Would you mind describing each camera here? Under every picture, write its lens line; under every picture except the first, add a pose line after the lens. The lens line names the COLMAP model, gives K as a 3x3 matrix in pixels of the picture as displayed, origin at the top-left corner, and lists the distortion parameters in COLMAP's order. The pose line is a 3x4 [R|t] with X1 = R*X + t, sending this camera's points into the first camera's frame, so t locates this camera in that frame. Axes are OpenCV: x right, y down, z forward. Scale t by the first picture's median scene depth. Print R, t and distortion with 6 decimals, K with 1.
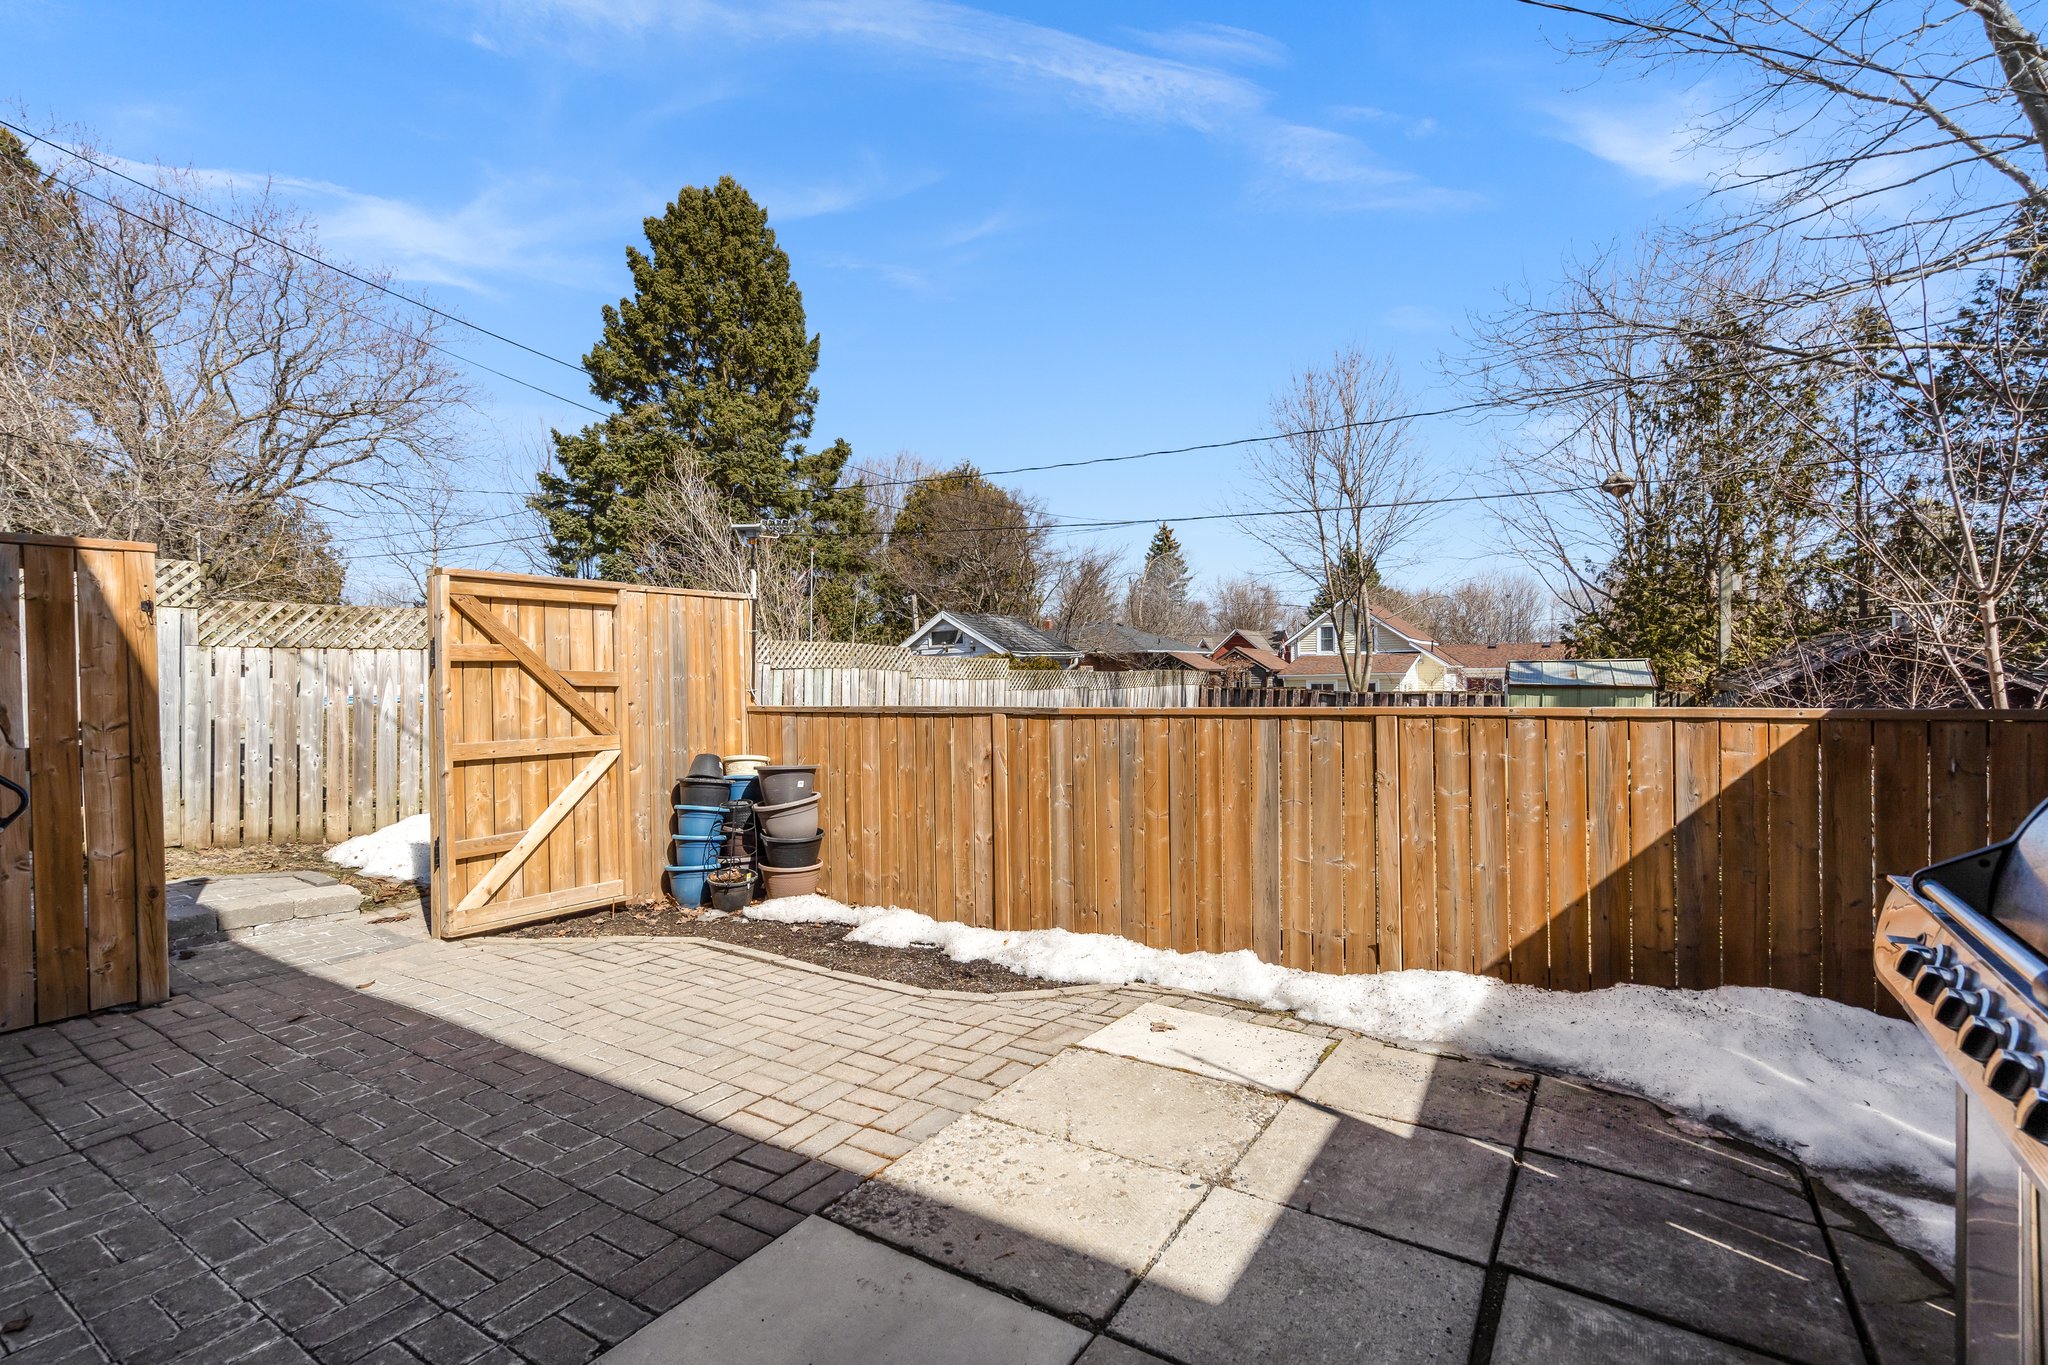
lens RADIAL K [[935.3, 0, 1045.7], [0, 935.3, 689.3], [0, 0, 1]] dist [0.000661, 0.000672]
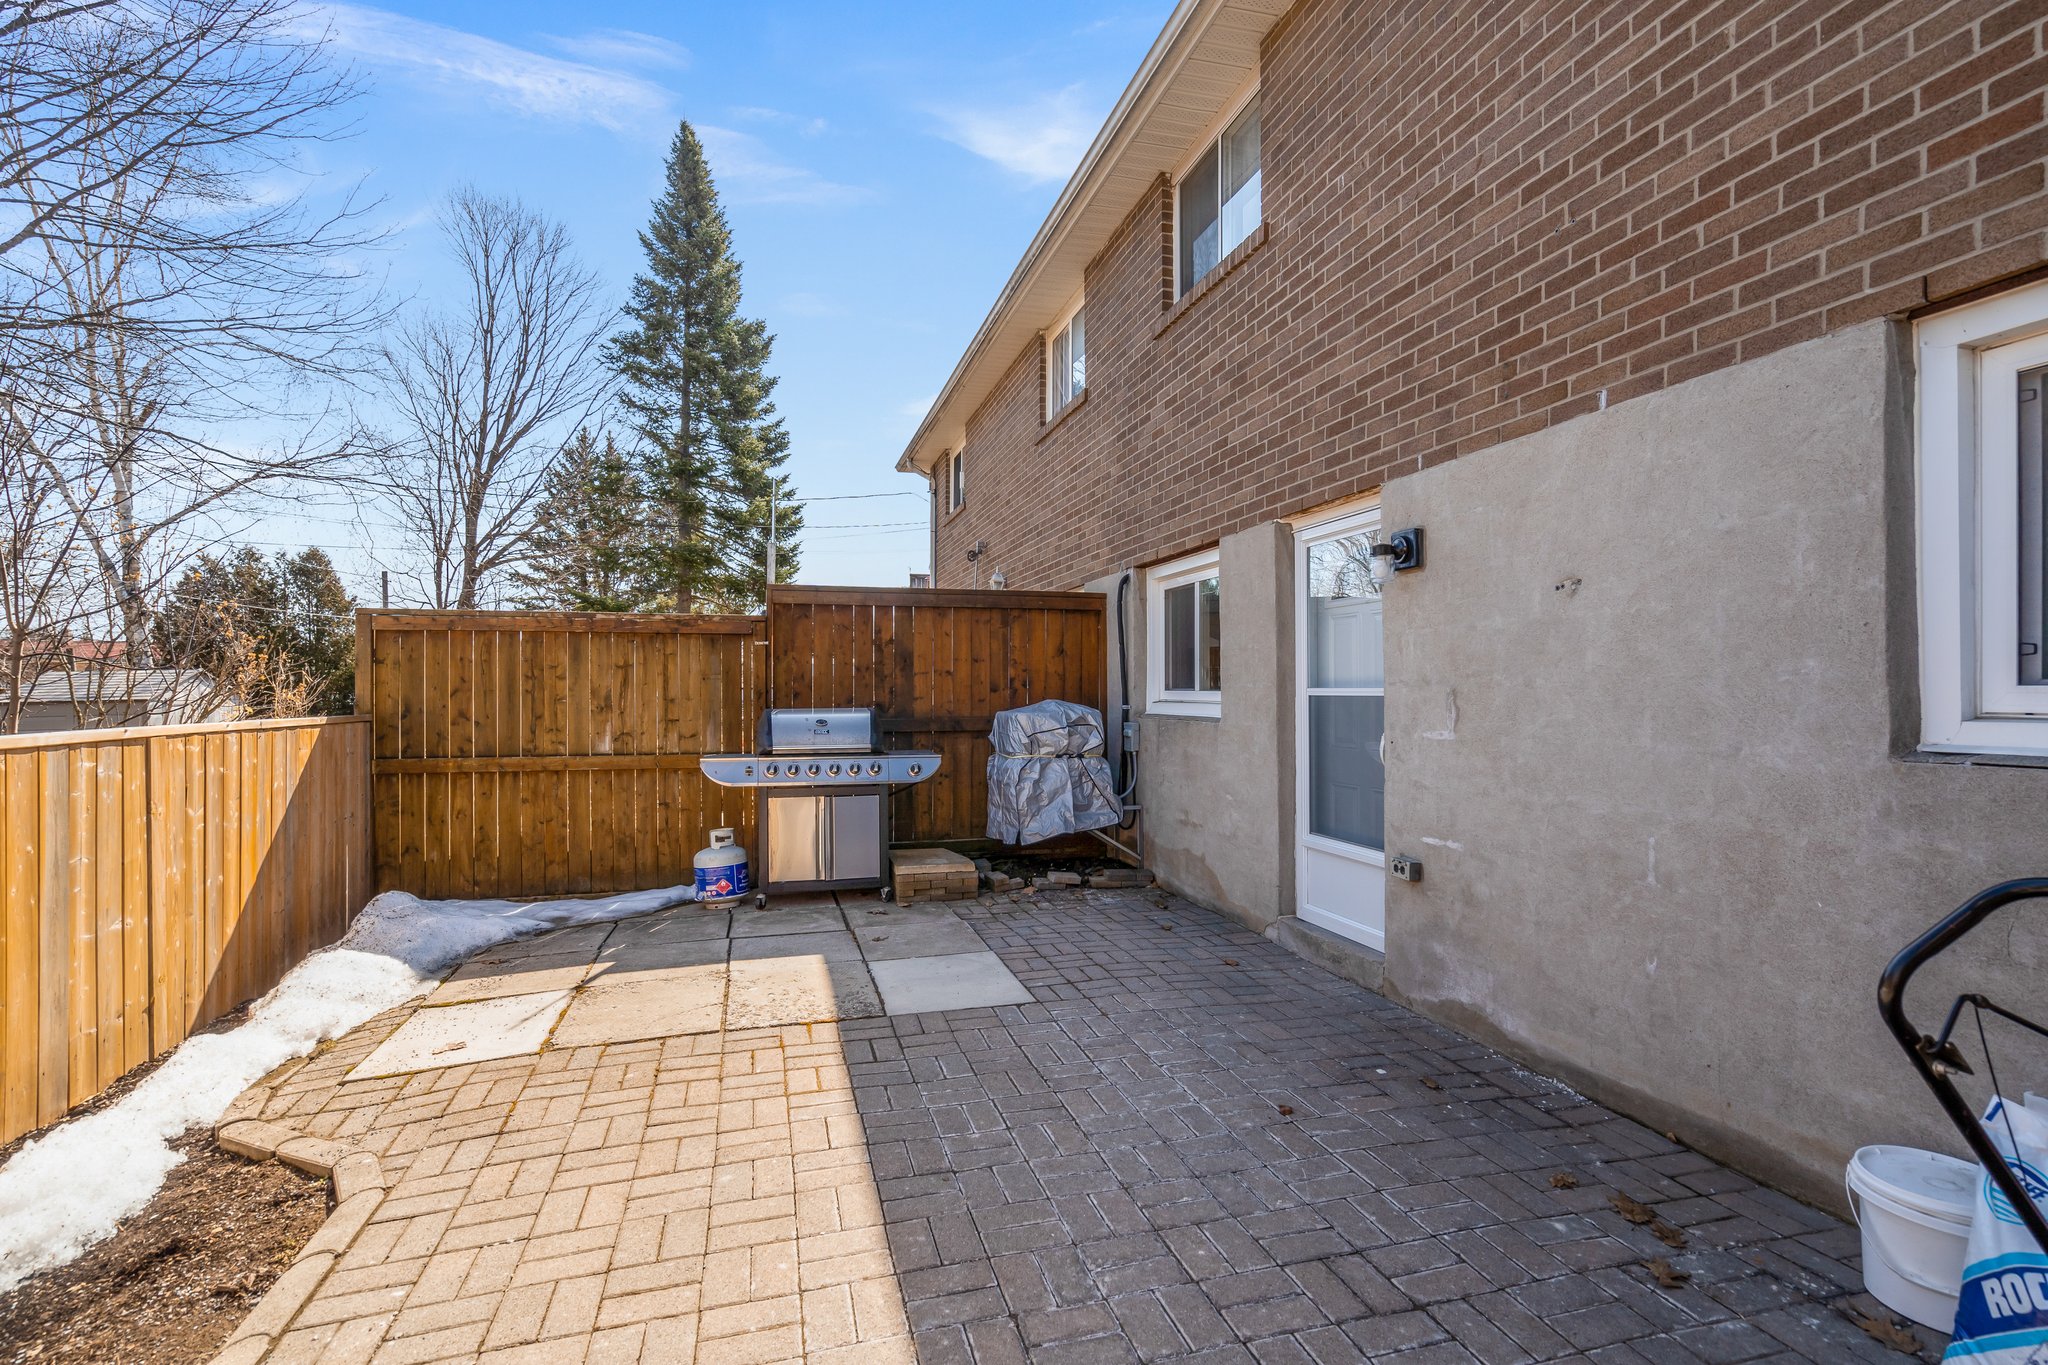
lens RADIAL K [[935.3, 0, 1045.7], [0, 935.3, 689.3], [0, 0, 1]] dist [0.000661, 0.000672]
pose [[-0.759393, 0.017754, 0.650390, -1.274658], [0.019388, 0.999801, -0.004655, 0.007121], [-0.650343, 0.009075, -0.759586, 1.715759]]
